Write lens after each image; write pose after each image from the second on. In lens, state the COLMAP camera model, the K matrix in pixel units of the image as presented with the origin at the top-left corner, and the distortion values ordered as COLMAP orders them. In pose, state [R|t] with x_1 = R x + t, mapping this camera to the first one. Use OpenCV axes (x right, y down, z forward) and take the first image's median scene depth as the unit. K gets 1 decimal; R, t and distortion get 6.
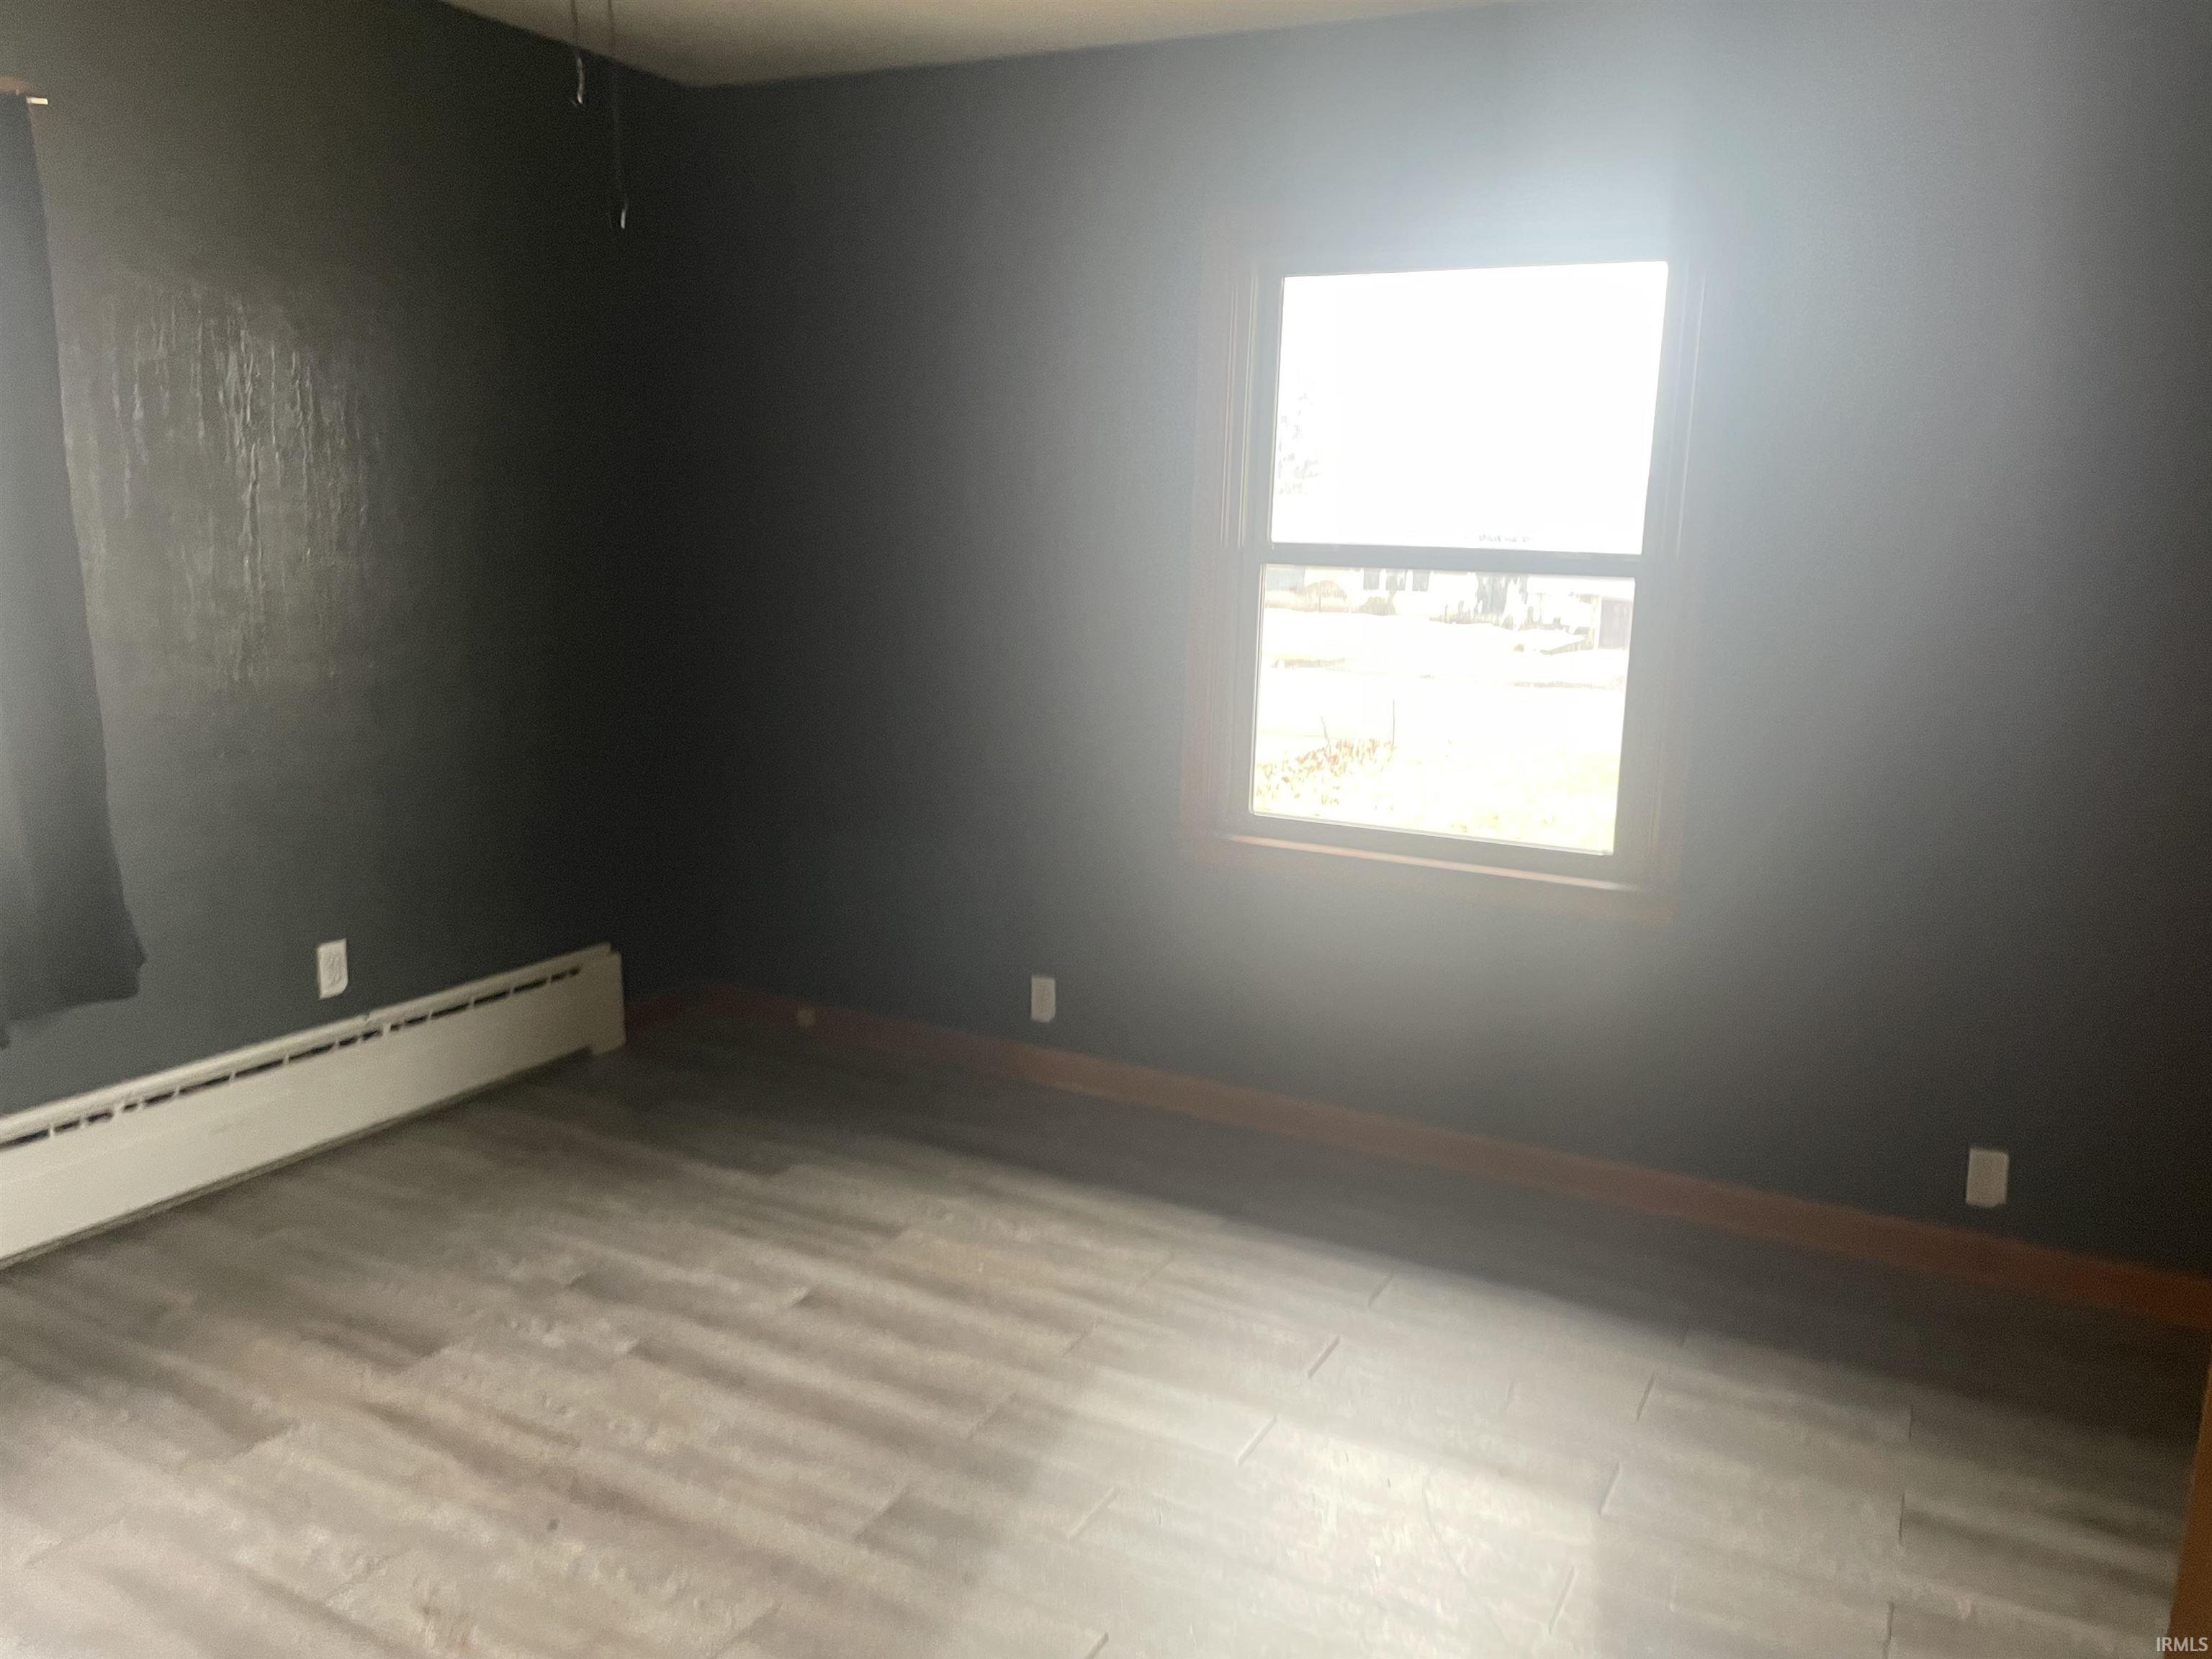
lens RADIAL K [[1702.4, 0, 1091.1], [0, 1702.4, 815.3], [0, 0, 1]] dist [0.123399, -0.163791]
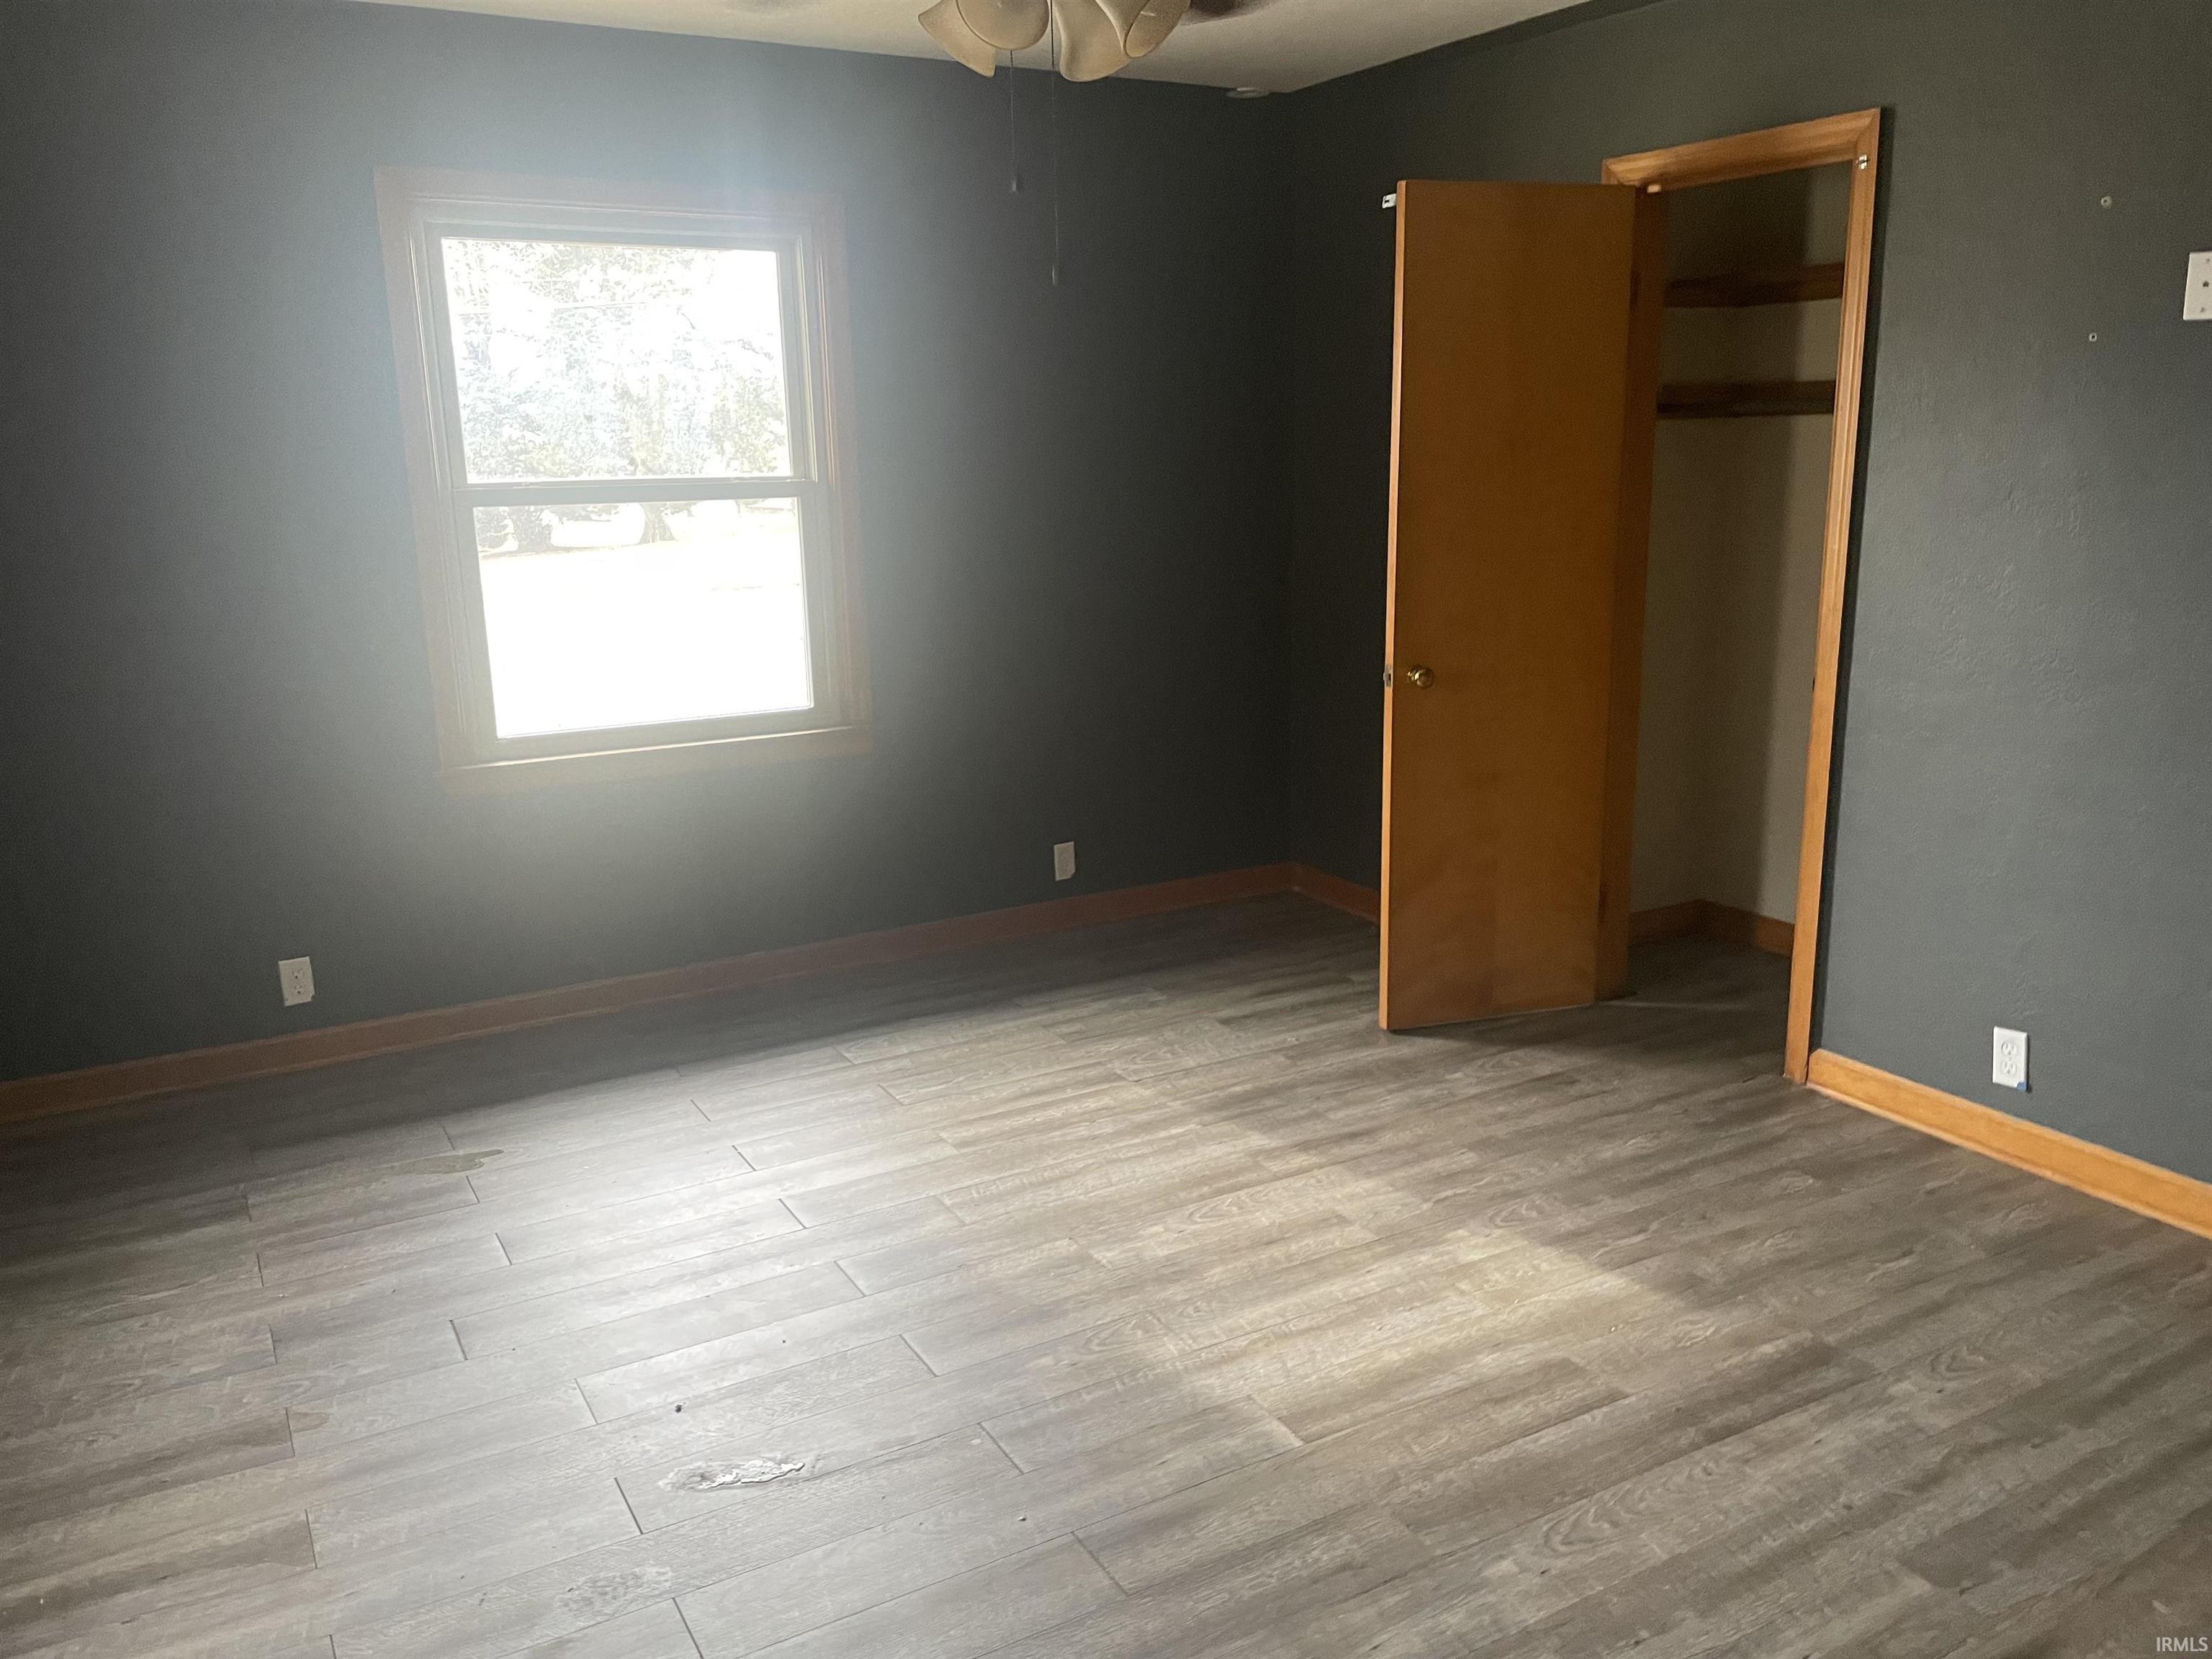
lens RADIAL K [[1702.4, 0, 1091.1], [0, 1702.4, 815.3], [0, 0, 1]] dist [0.123399, -0.163791]
pose [[0.539162, -0.222730, 0.812217, -0.764572], [0.187913, 0.971899, 0.141780, -0.050482], [-0.820971, 0.076183, 0.565864, 0.107411]]
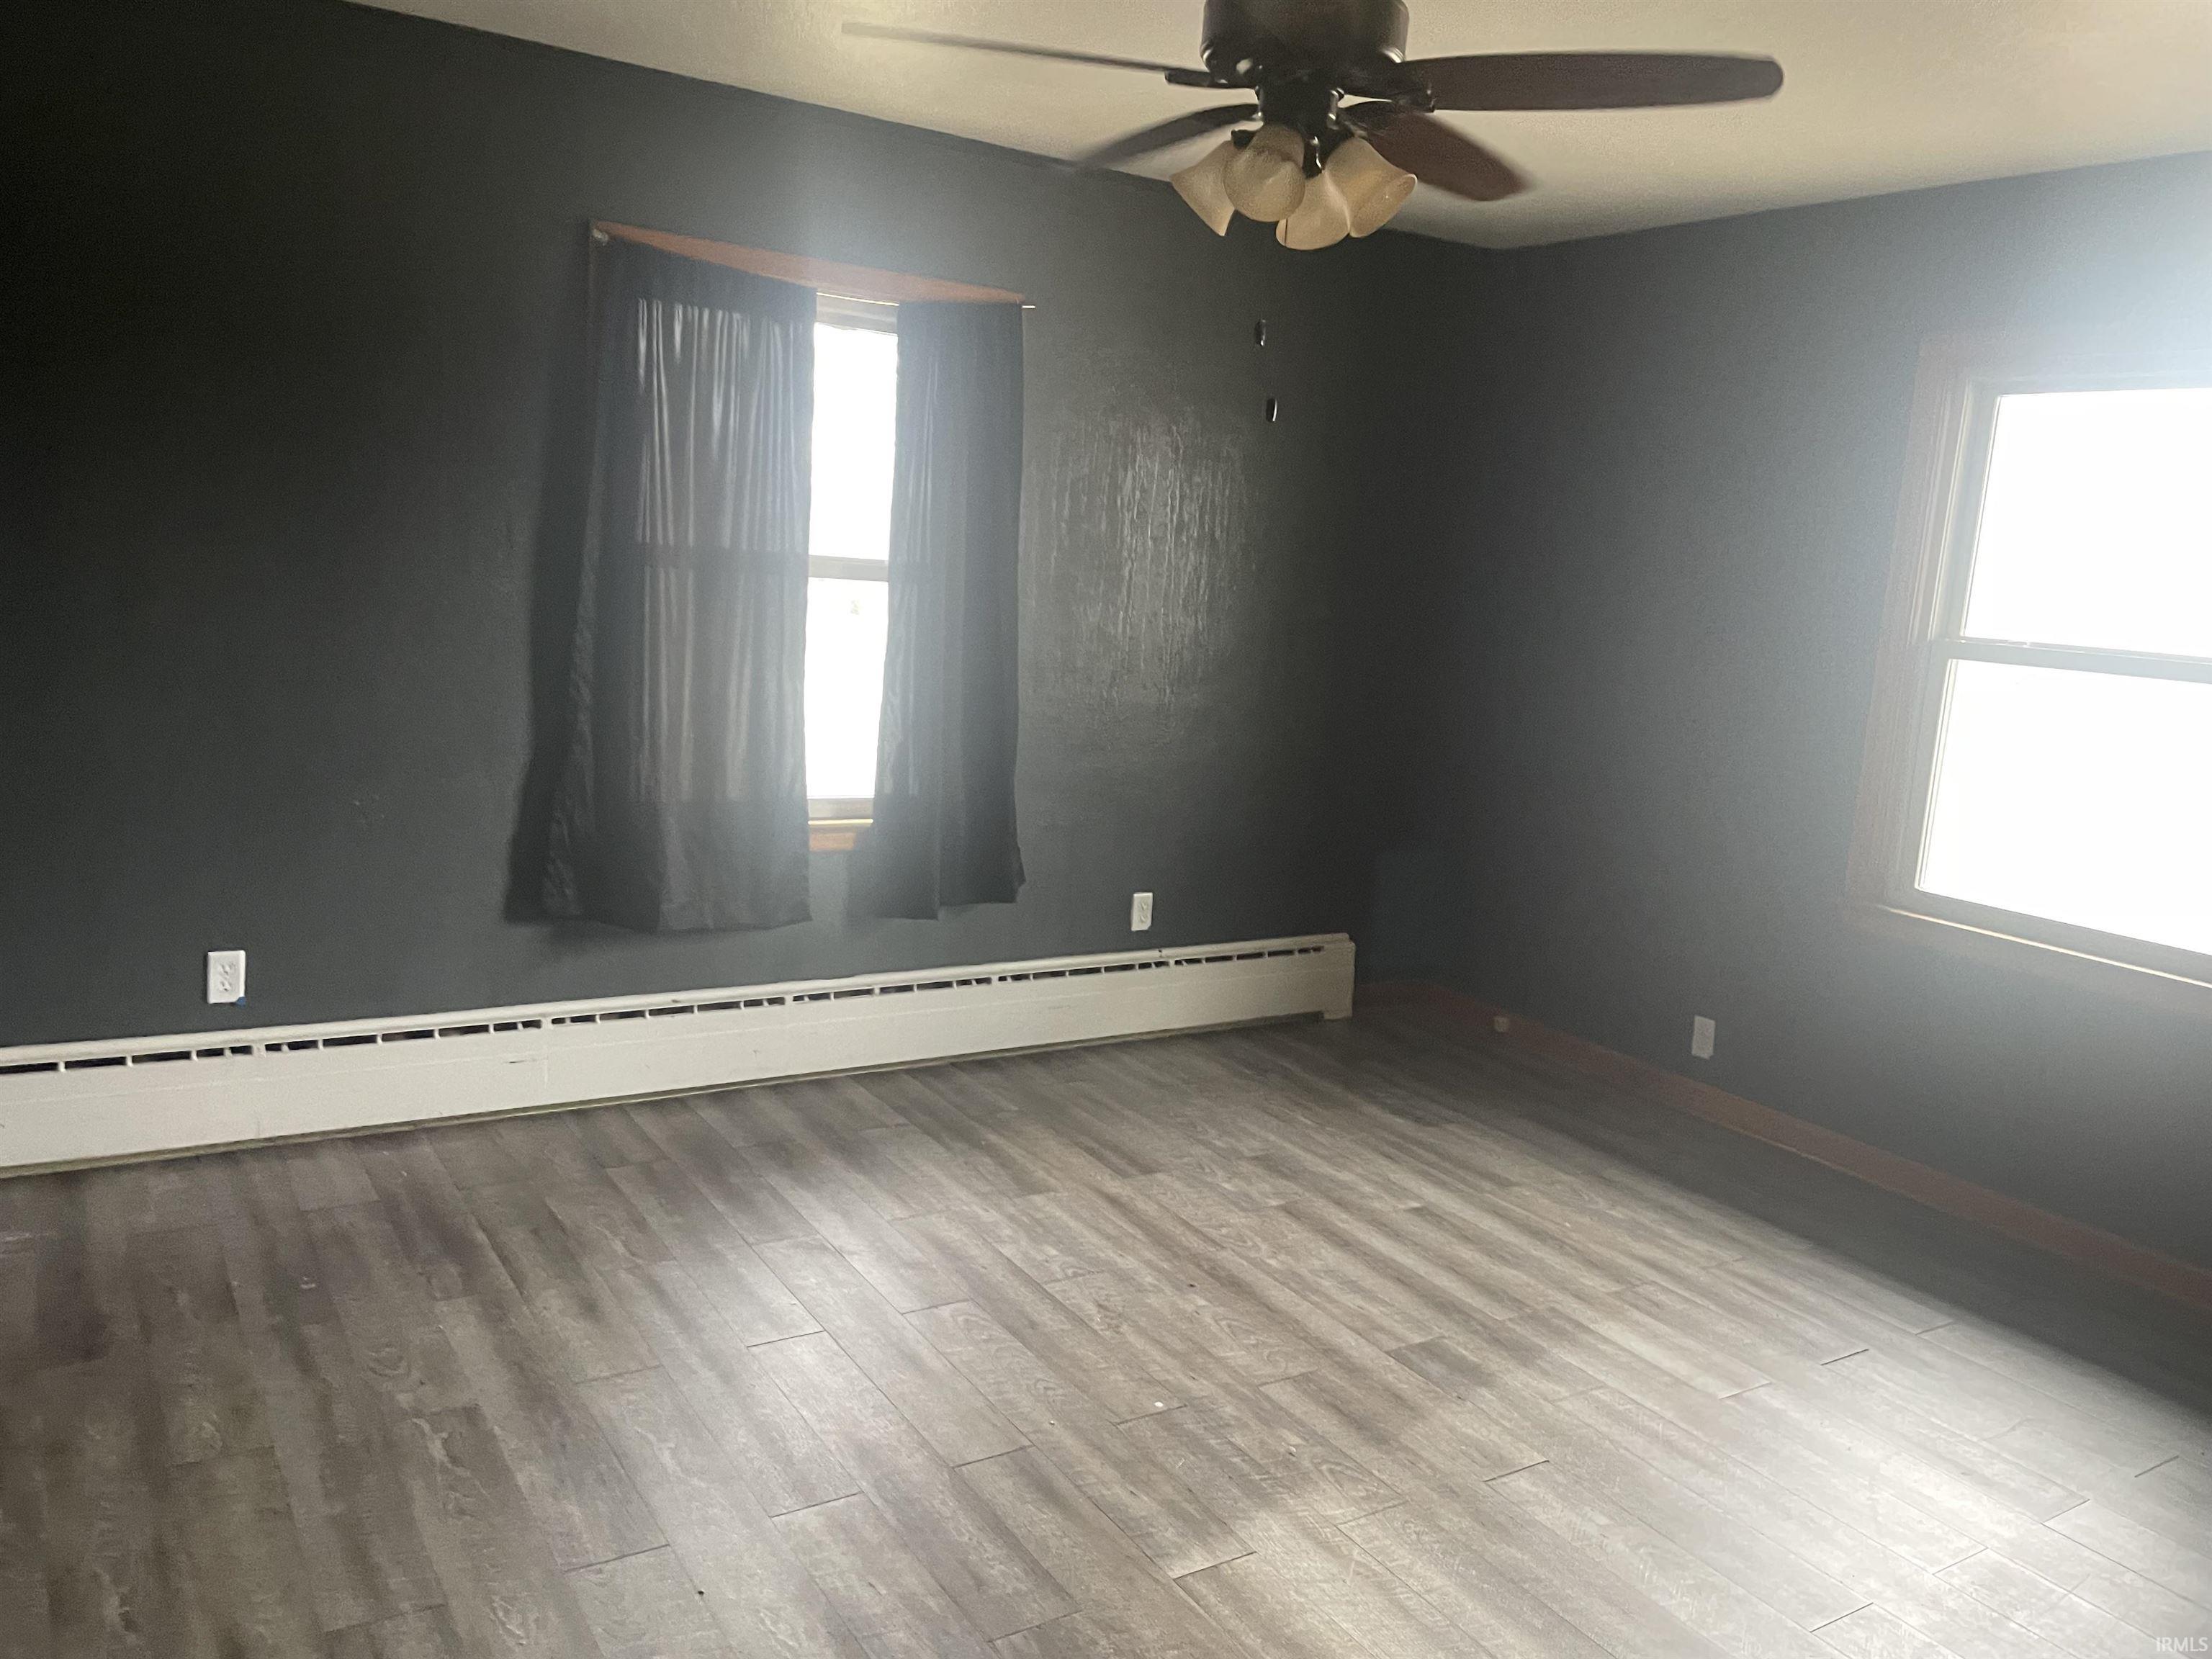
lens RADIAL K [[1667.9, 0, 1106.0], [0, 1667.9, 829.5], [0, 0, 1]] dist [0.094658, 0.000036]
pose [[0.871629, 0.114402, -0.476630, 0.195419], [-0.129356, 0.991597, 0.001447, 0.030554], [0.472790, 0.060394, 0.879103, -0.221211]]
